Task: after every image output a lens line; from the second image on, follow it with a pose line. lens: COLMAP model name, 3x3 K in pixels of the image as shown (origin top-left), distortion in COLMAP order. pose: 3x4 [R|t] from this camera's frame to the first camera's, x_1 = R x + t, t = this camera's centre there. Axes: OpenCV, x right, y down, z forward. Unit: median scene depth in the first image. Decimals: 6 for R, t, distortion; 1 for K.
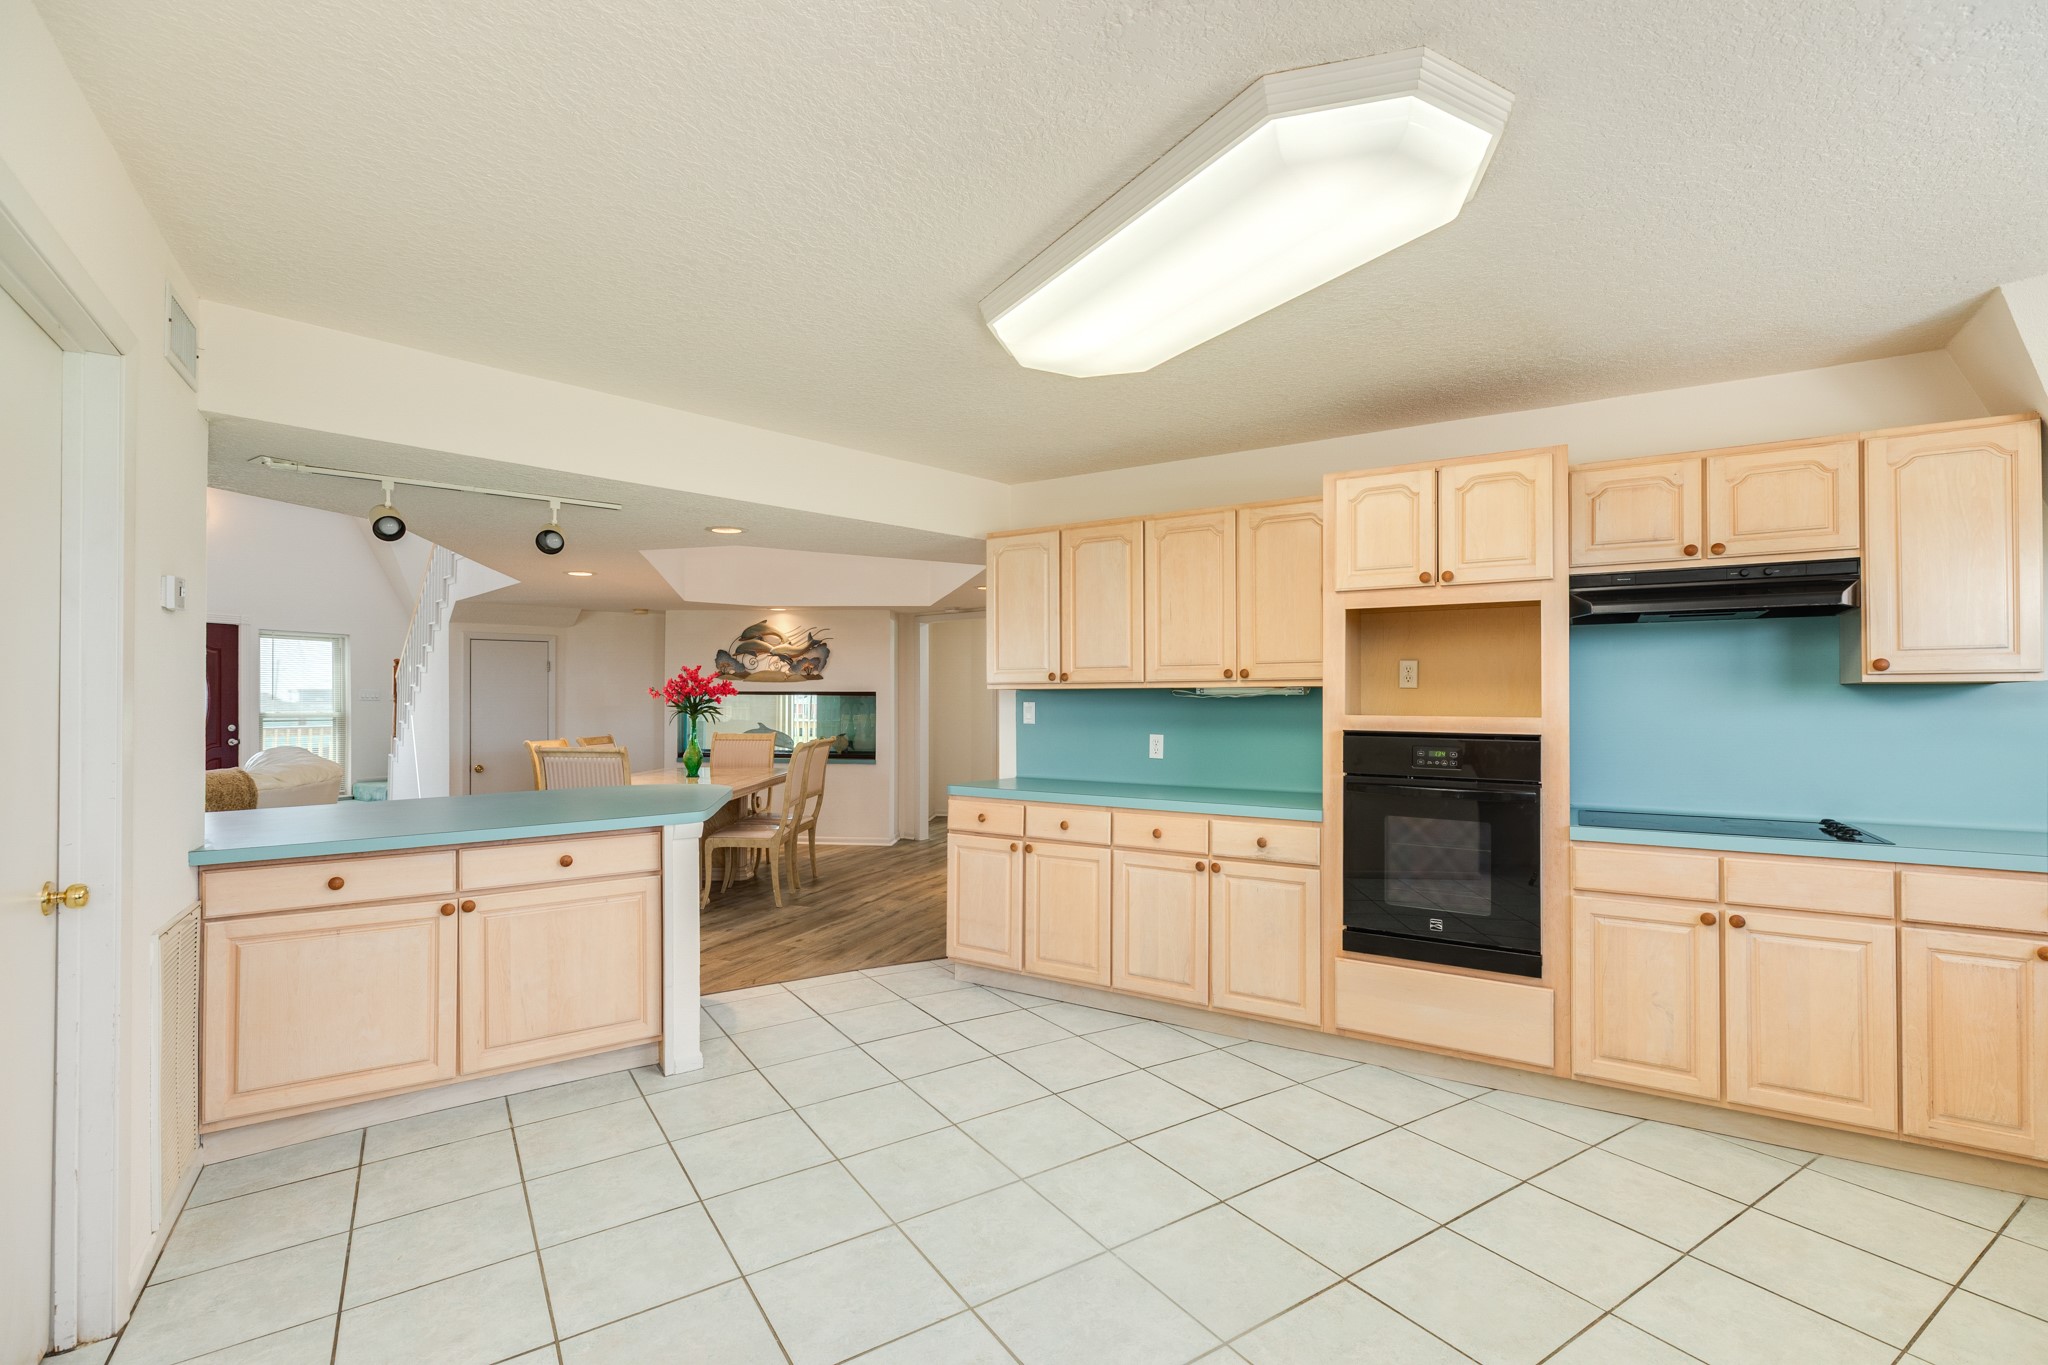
lens RADIAL K [[919.1, 0, 1020.9], [0, 919.1, 684.3], [0, 0, 1]] dist [0.002369, 0.000033]
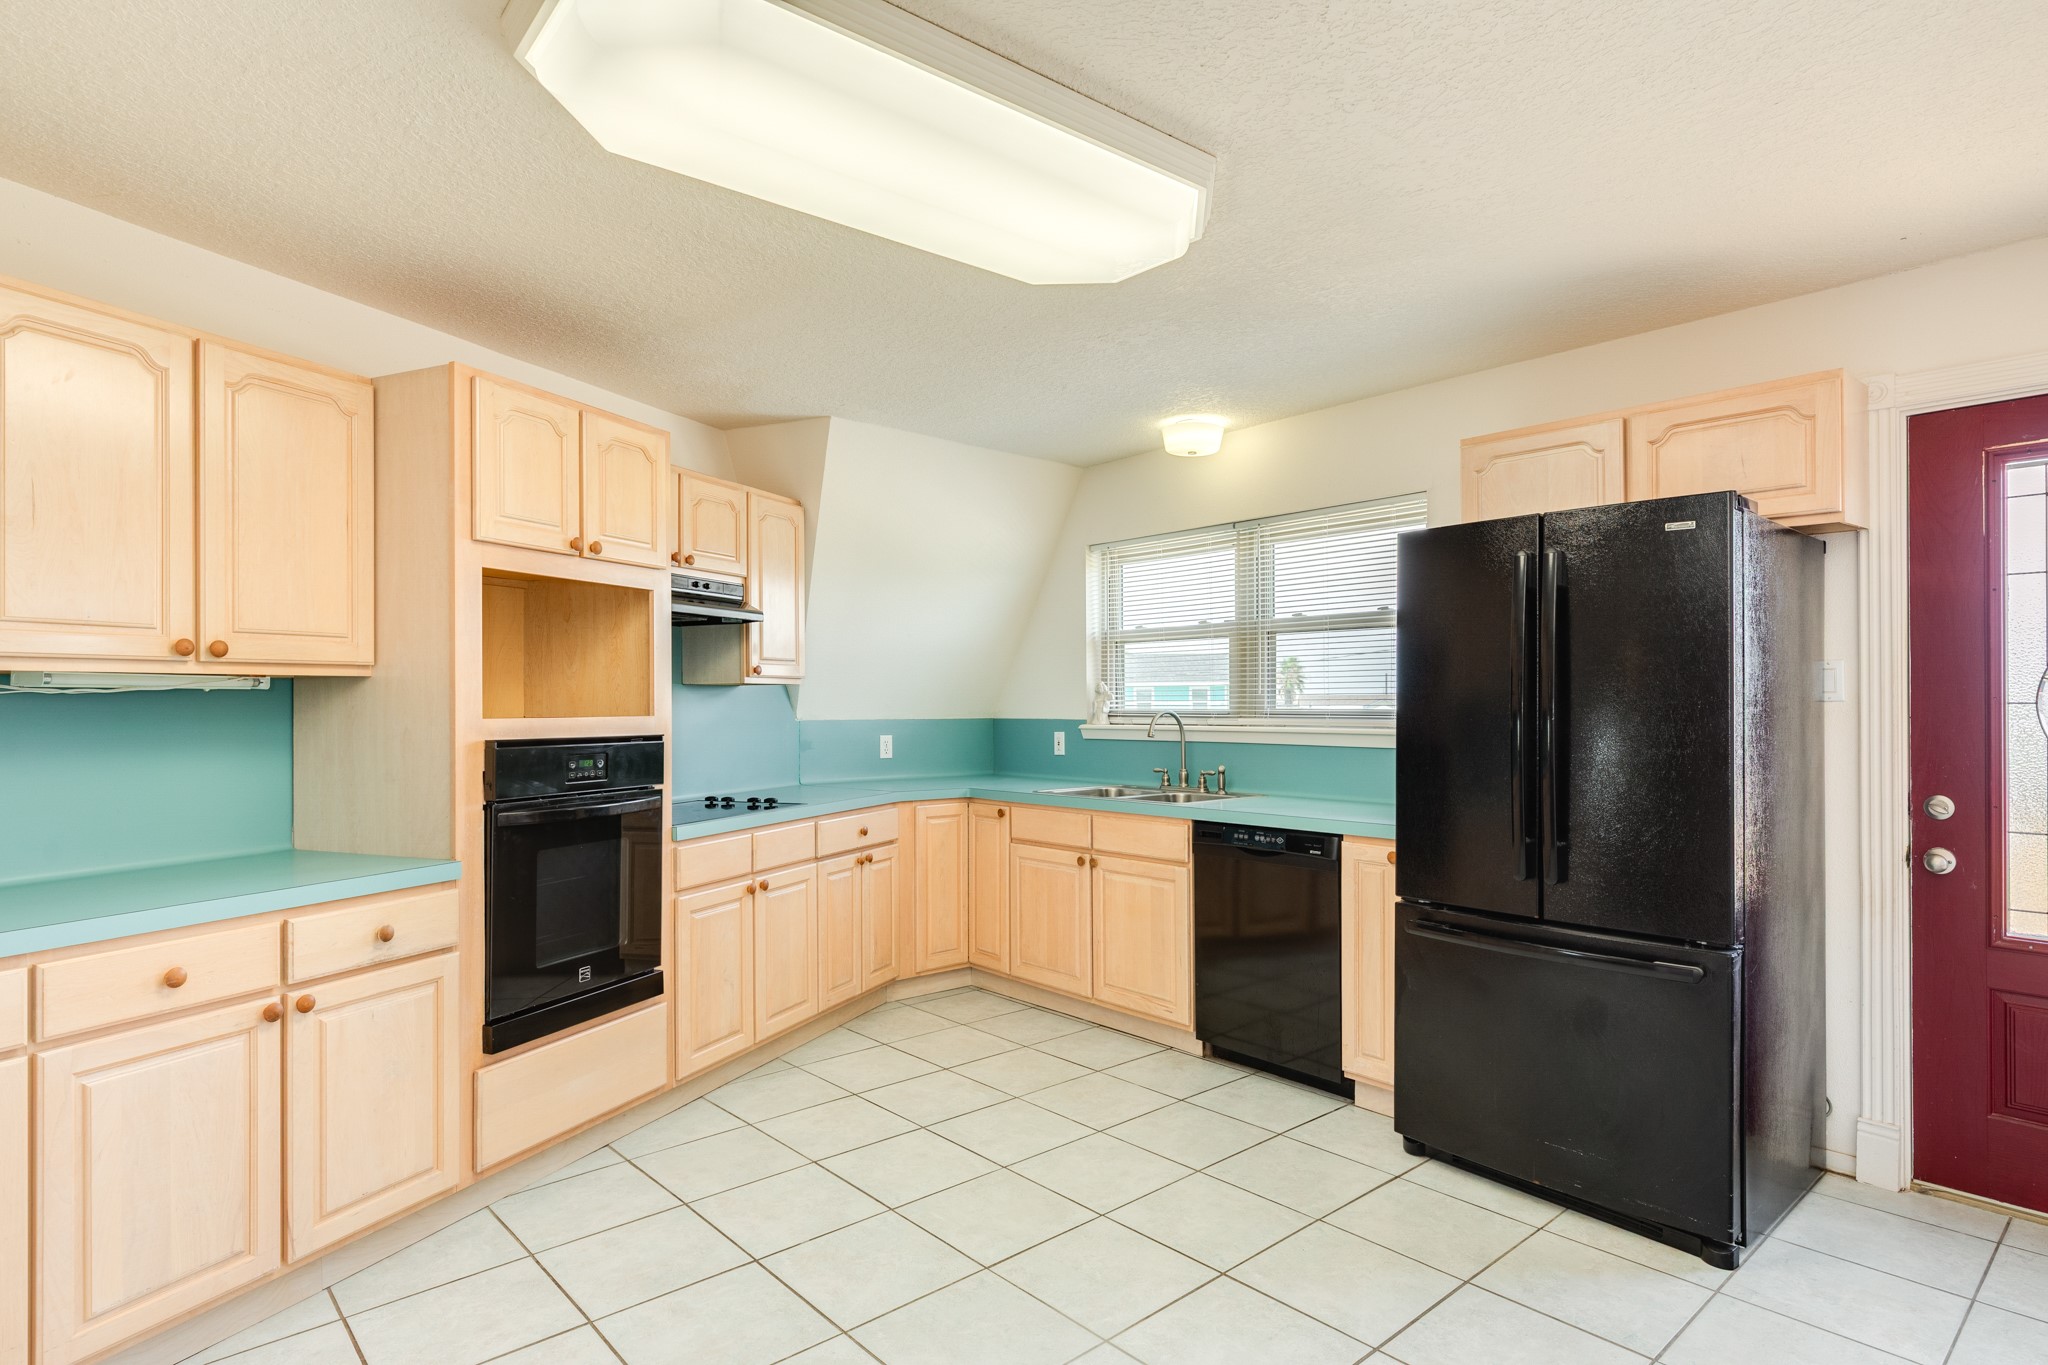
lens RADIAL K [[1092.1, 0, 1020.4], [0, 1092.1, 686.1], [0, 0, 1]] dist [0.003871, -0.001007]
pose [[-0.148366, 0.011394, 0.988867, -0.552902], [-0.012849, 0.999827, -0.013448, 0.015009], [-0.988849, -0.014701, -0.148194, 0.750891]]
